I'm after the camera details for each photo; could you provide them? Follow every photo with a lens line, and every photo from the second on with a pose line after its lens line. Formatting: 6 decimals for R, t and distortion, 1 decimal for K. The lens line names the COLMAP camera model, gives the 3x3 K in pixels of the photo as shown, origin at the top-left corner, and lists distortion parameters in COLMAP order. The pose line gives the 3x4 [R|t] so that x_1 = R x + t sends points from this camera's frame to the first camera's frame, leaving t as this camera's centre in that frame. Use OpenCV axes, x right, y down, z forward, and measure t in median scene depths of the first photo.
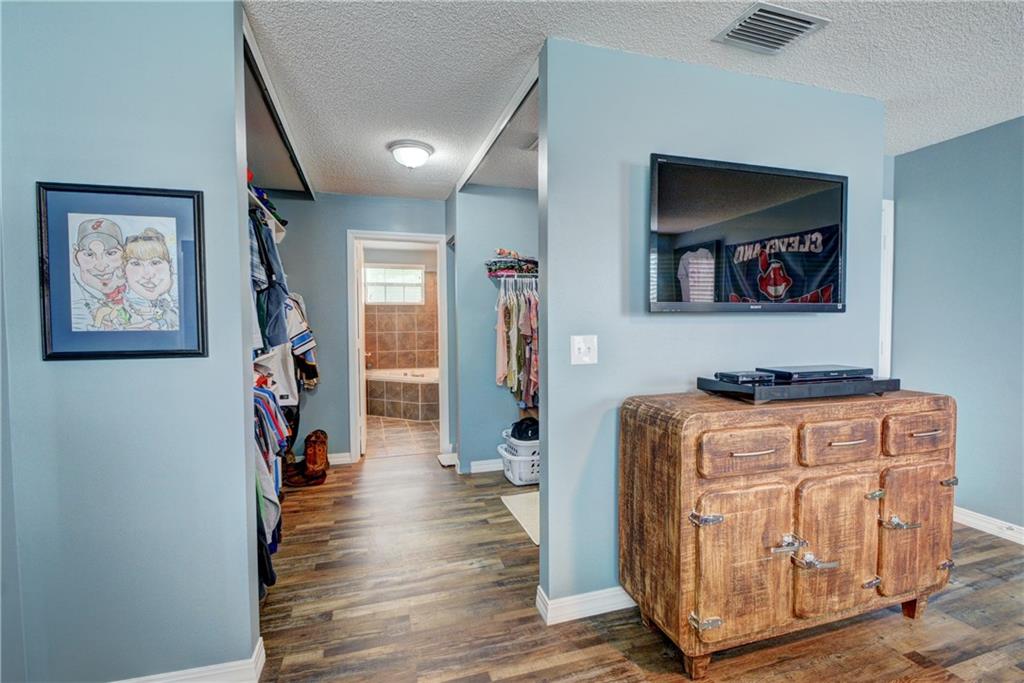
lens RADIAL K [[451.9, 0, 516.8], [0, 451.9, 340.5], [0, 0, 1]] dist [0.014597, -0.015514]
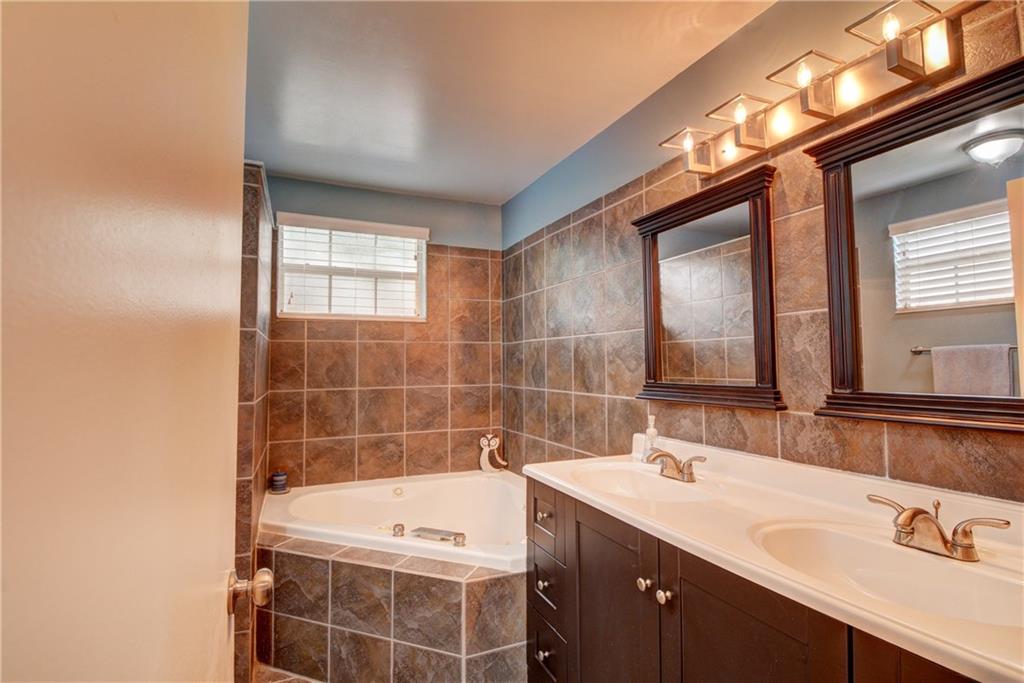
lens RADIAL K [[484.3, 0, 514.7], [0, 484.3, 340.1], [0, 0, 1]] dist [0.002691, -0.013688]
pose [[0.993369, 0.004663, 0.114875, -0.390229], [0.005606, 0.996025, -0.088902, -0.048471], [-0.114833, 0.088957, 0.989394, 1.232032]]
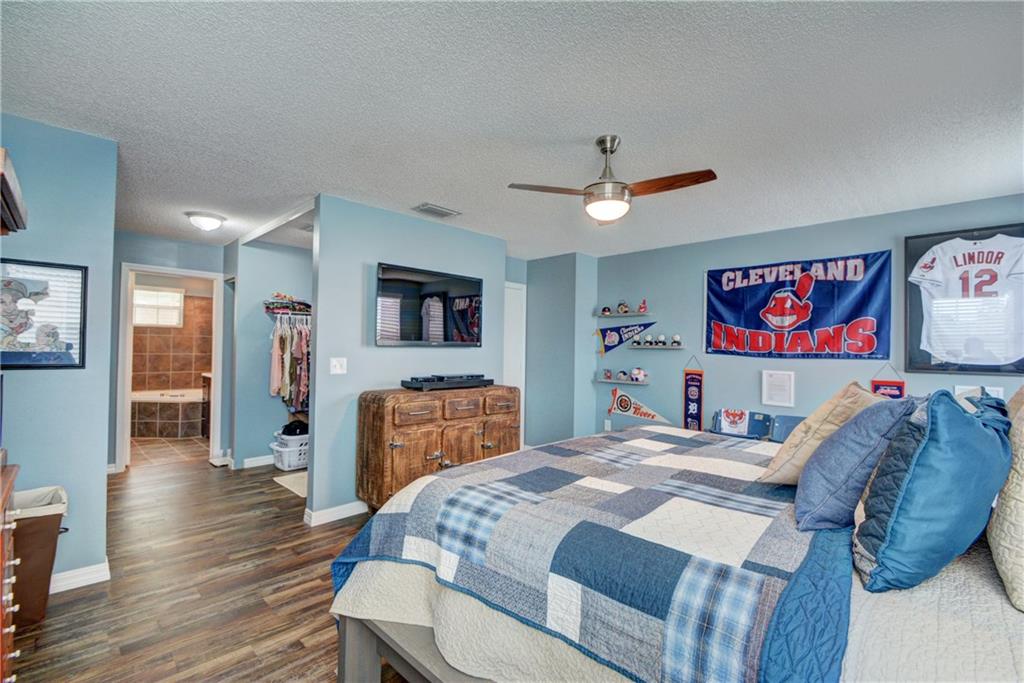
lens RADIAL K [[451.9, 0, 516.8], [0, 451.9, 340.5], [0, 0, 1]] dist [0.014597, -0.015514]
pose [[0.879843, 0.027803, 0.474450, -0.053525], [-0.002208, 0.998516, -0.054420, 0.010506], [-0.475259, 0.046834, 0.878599, -0.589946]]
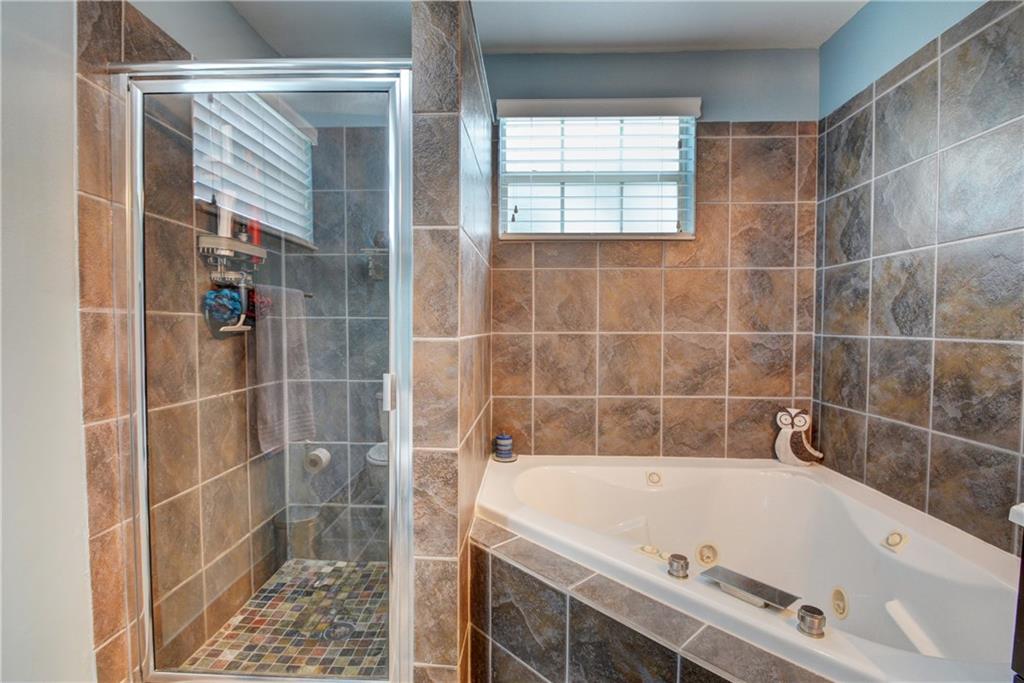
lens RADIAL K [[484.3, 0, 514.7], [0, 484.3, 340.1], [0, 0, 1]] dist [0.002691, -0.013688]
pose [[0.942350, 0.018955, -0.334090, -0.465404], [-0.020923, 0.999778, -0.002293, -0.025585], [0.333973, 0.009151, 0.942538, 1.510861]]
